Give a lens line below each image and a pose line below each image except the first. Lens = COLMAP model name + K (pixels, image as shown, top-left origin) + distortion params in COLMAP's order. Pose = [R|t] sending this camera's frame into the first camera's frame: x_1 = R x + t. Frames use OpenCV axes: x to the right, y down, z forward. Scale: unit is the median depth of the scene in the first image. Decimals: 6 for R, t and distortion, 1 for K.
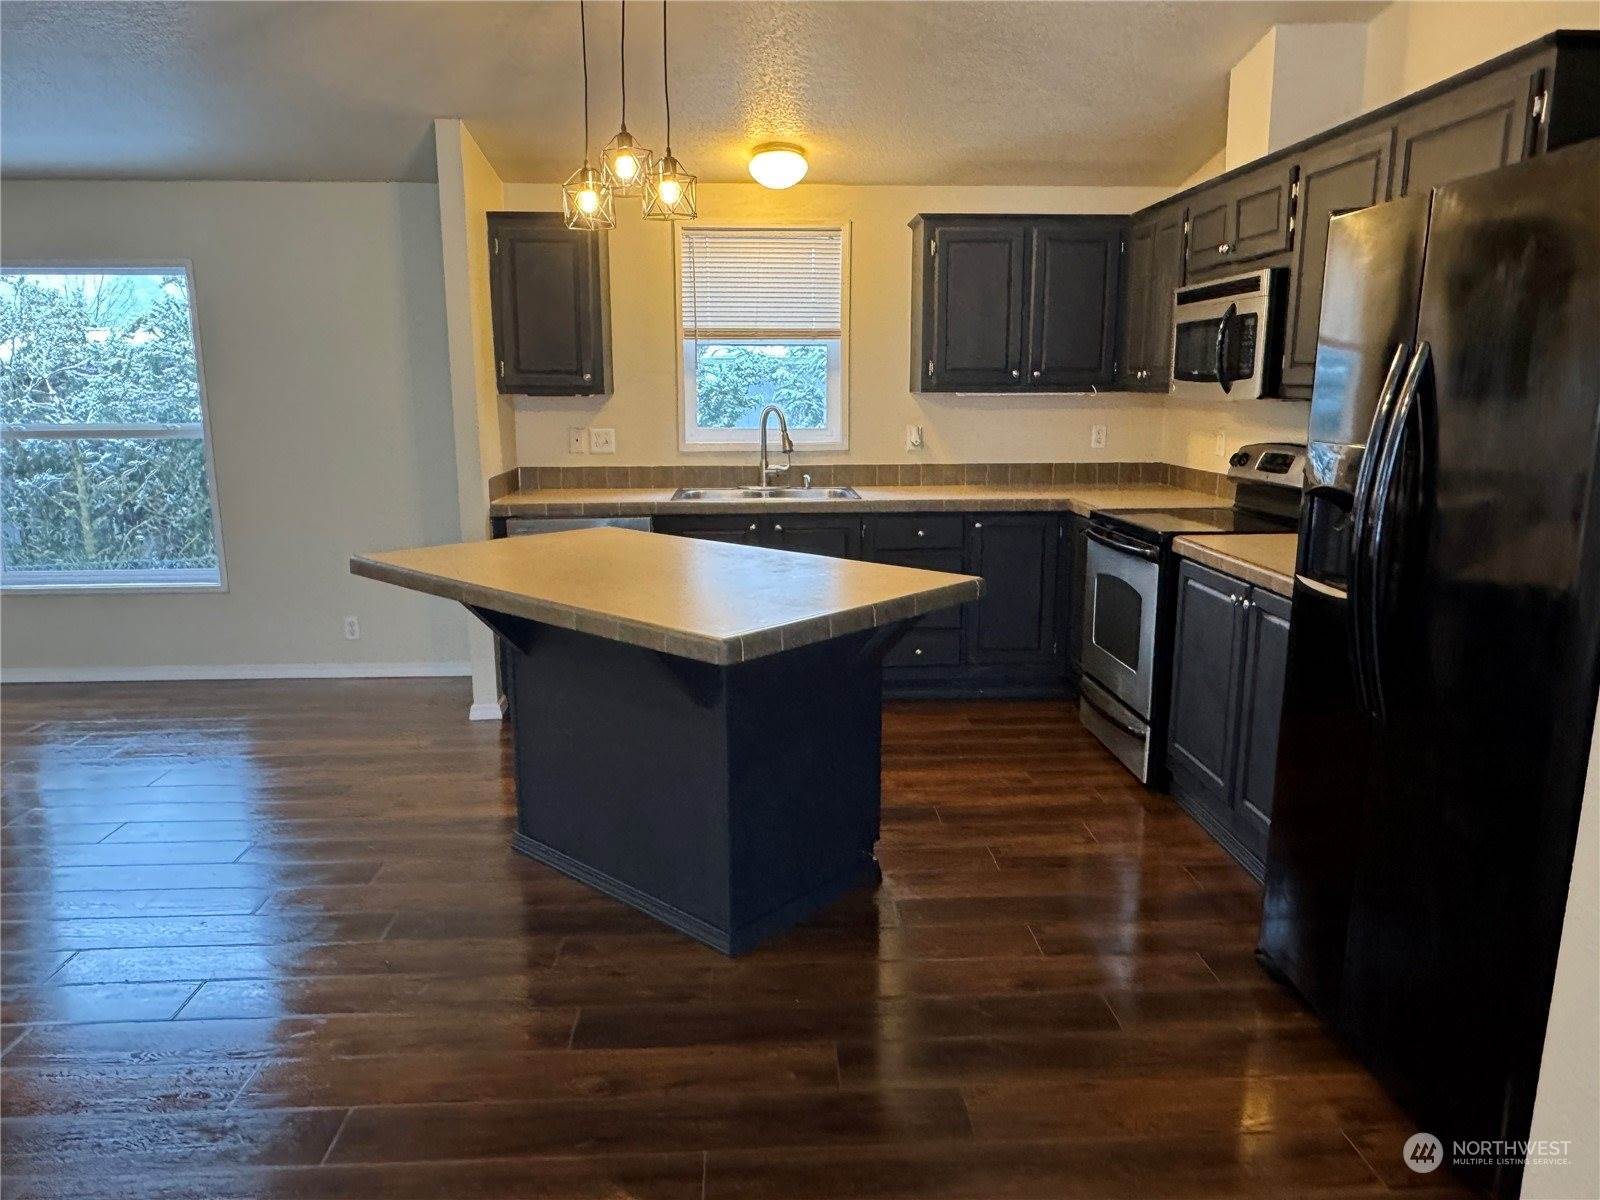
lens RADIAL K [[1073.0, 0, 803.9], [0, 1073.0, 612.9], [0, 0, 1]] dist [-0.005963, -0.001819]
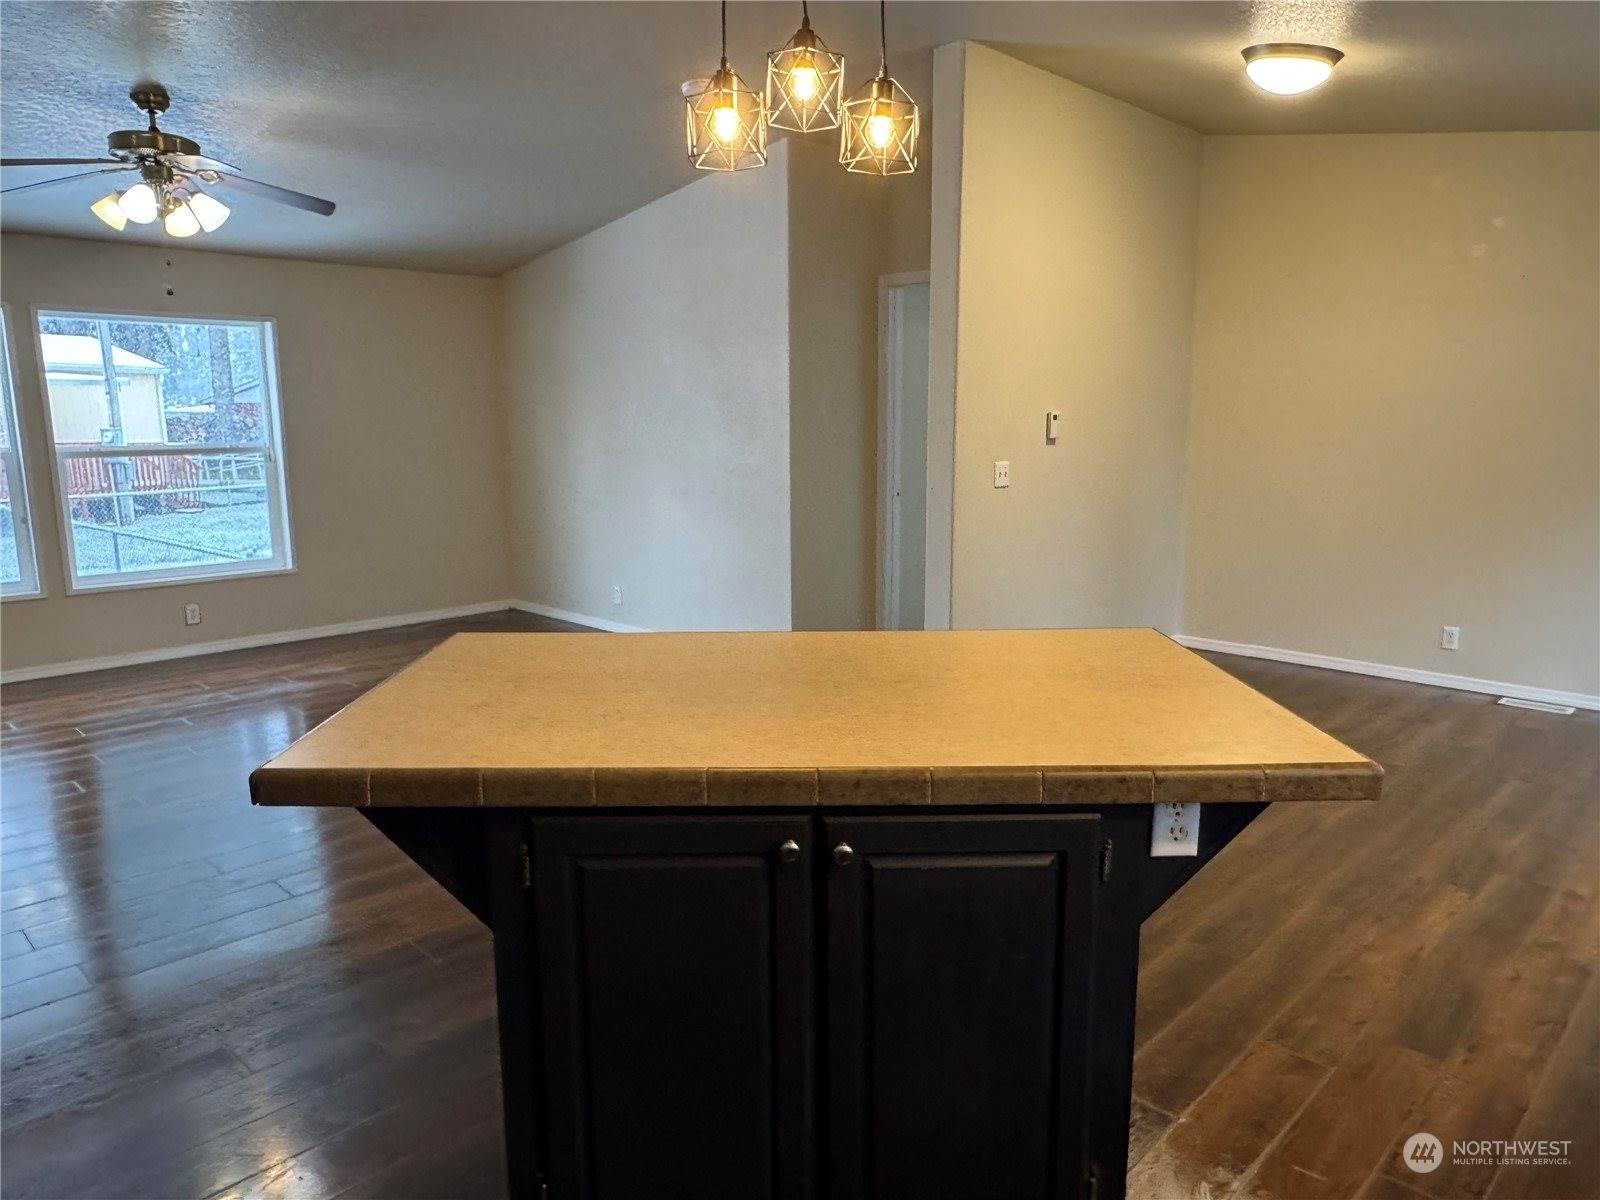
lens RADIAL K [[1073.0, 0, 801.0], [0, 1073.0, 602.9], [0, 0, 1]] dist [-0.005963, -0.001819]
pose [[-0.739196, 0.125310, -0.661730, 0.180055], [-0.133656, 0.935702, 0.326494, -0.191254], [0.660095, 0.329787, -0.674918, 0.894991]]
